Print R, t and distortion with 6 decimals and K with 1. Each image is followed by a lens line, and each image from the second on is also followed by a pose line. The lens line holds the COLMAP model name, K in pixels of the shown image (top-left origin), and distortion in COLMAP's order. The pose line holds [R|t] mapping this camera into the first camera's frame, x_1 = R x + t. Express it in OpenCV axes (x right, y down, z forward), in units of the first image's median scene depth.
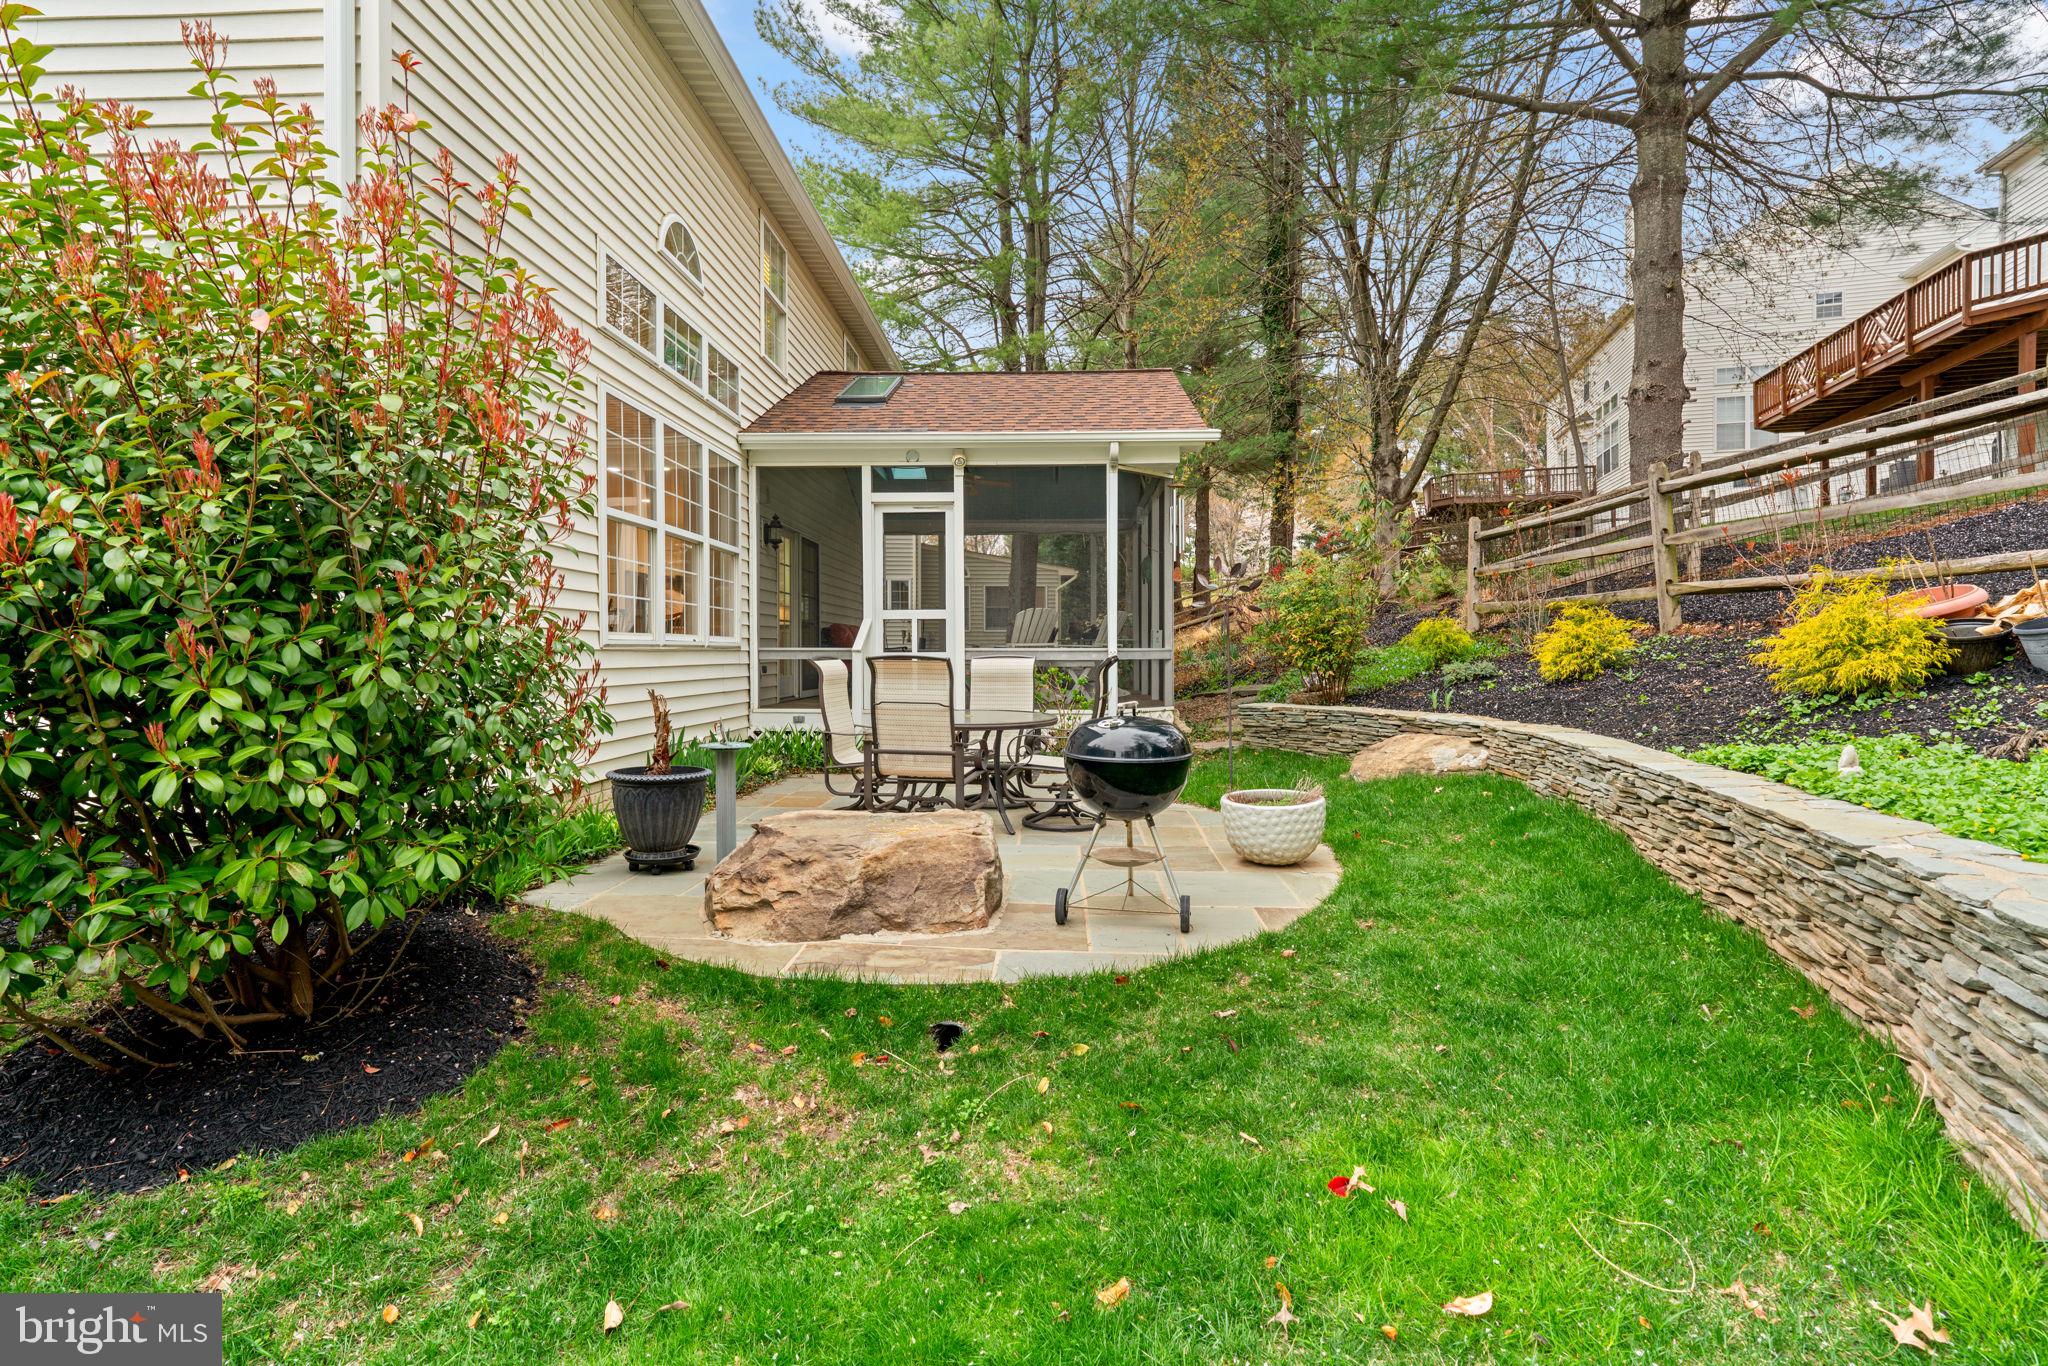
lens RADIAL K [[923.1, 0, 1027.2], [0, 923.1, 677.5], [0, 0, 1]] dist [-0.003712, 0.001135]
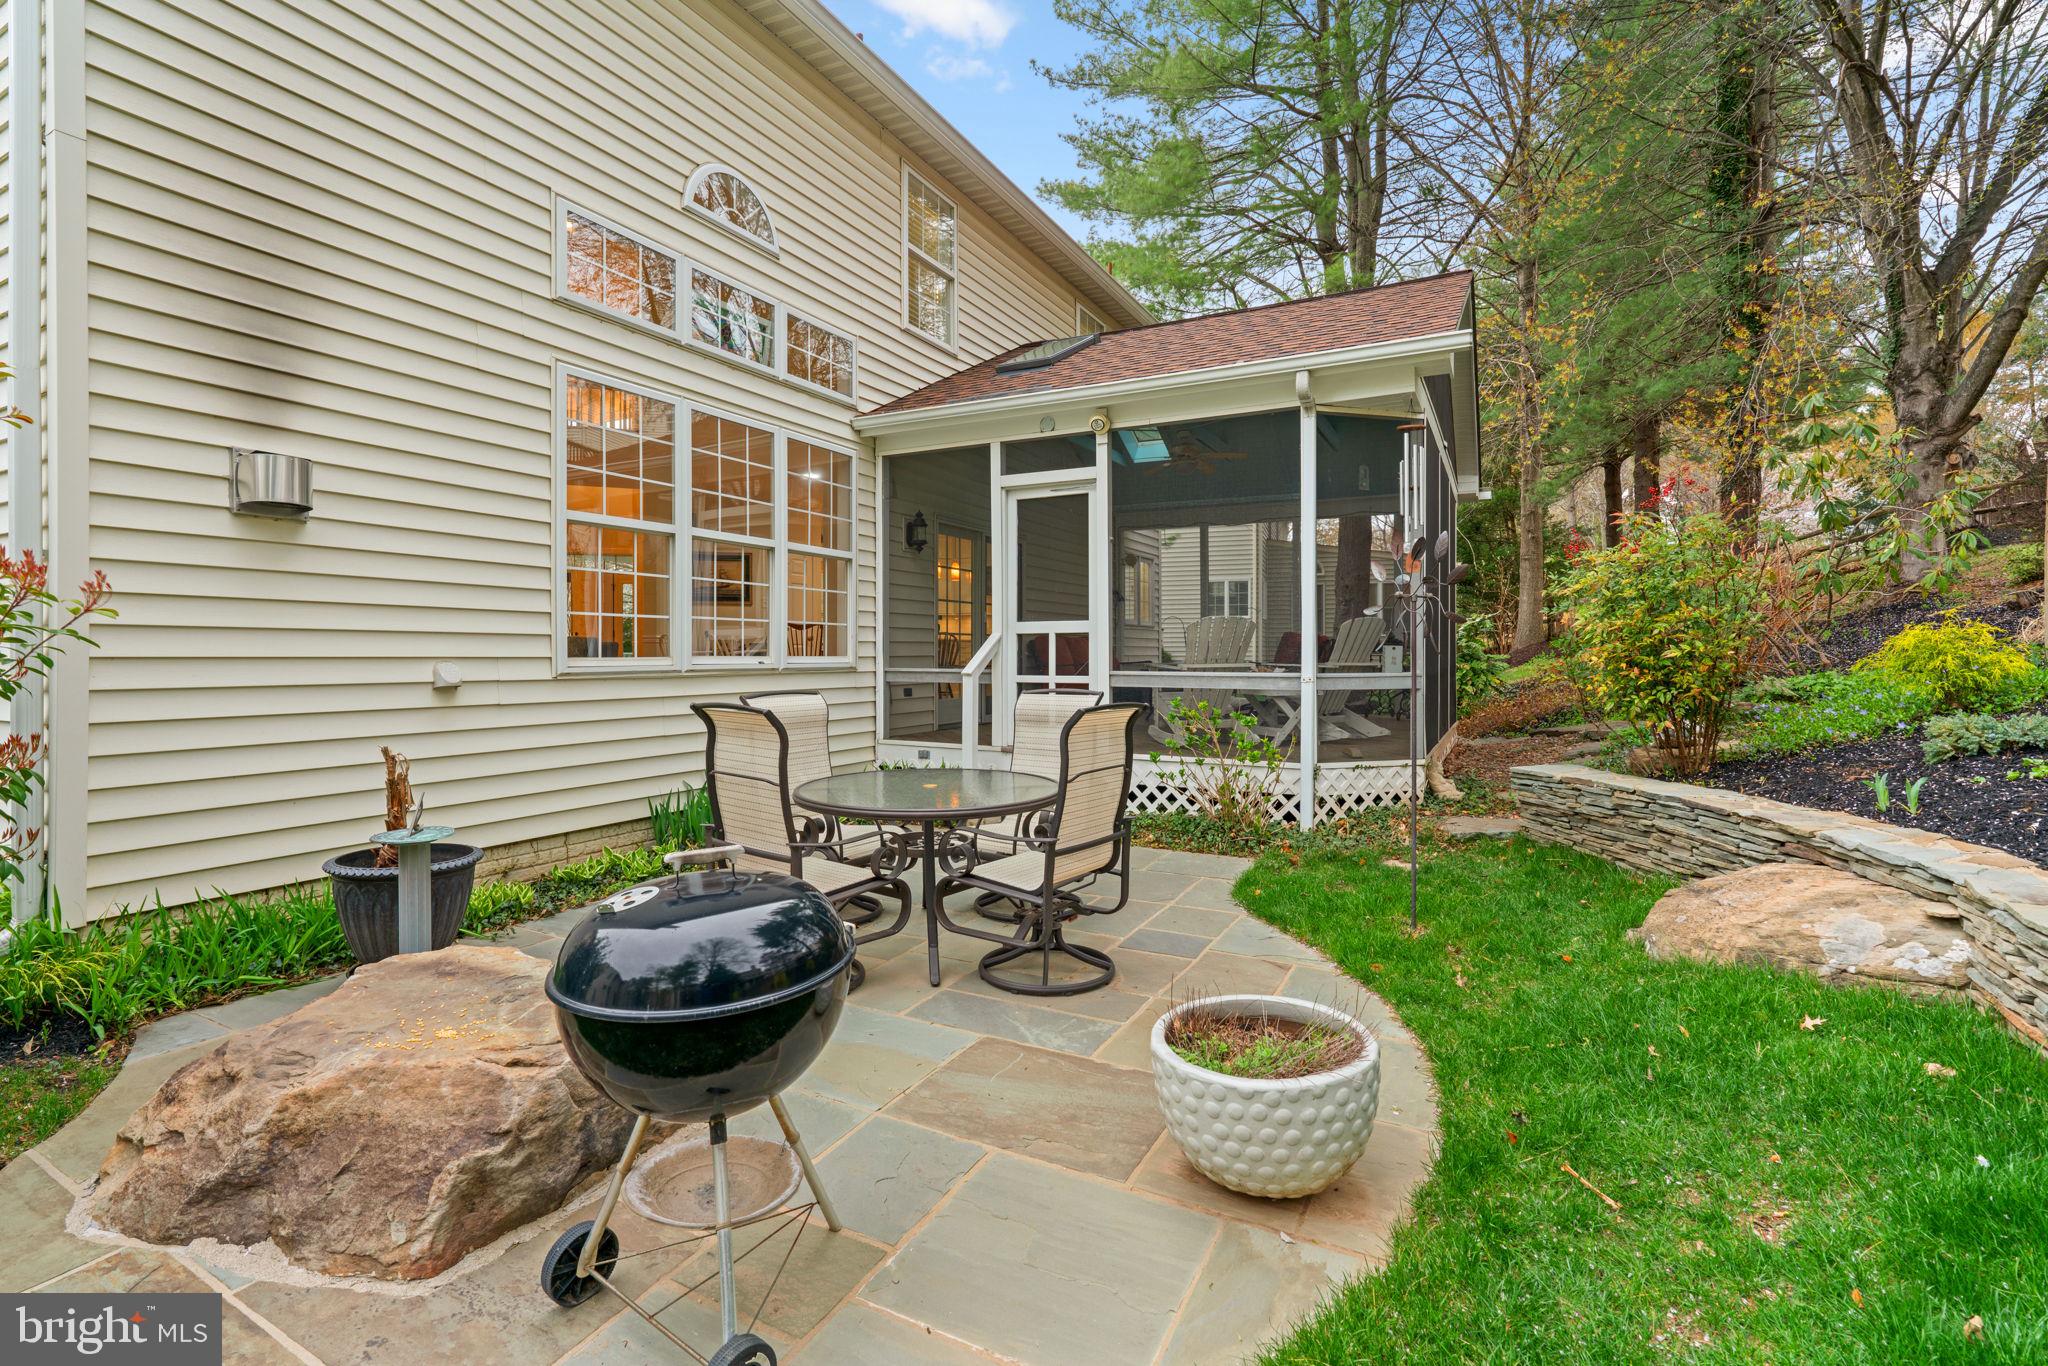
lens RADIAL K [[923.1, 0, 1021.9], [0, 923.1, 666.0], [0, 0, 1]] dist [-0.003712, 0.001135]
pose [[0.901596, 0.008037, -0.432505, 0.199011], [-0.014098, 0.999842, -0.010808, -0.027057], [0.432350, 0.015842, 0.901567, 0.294021]]
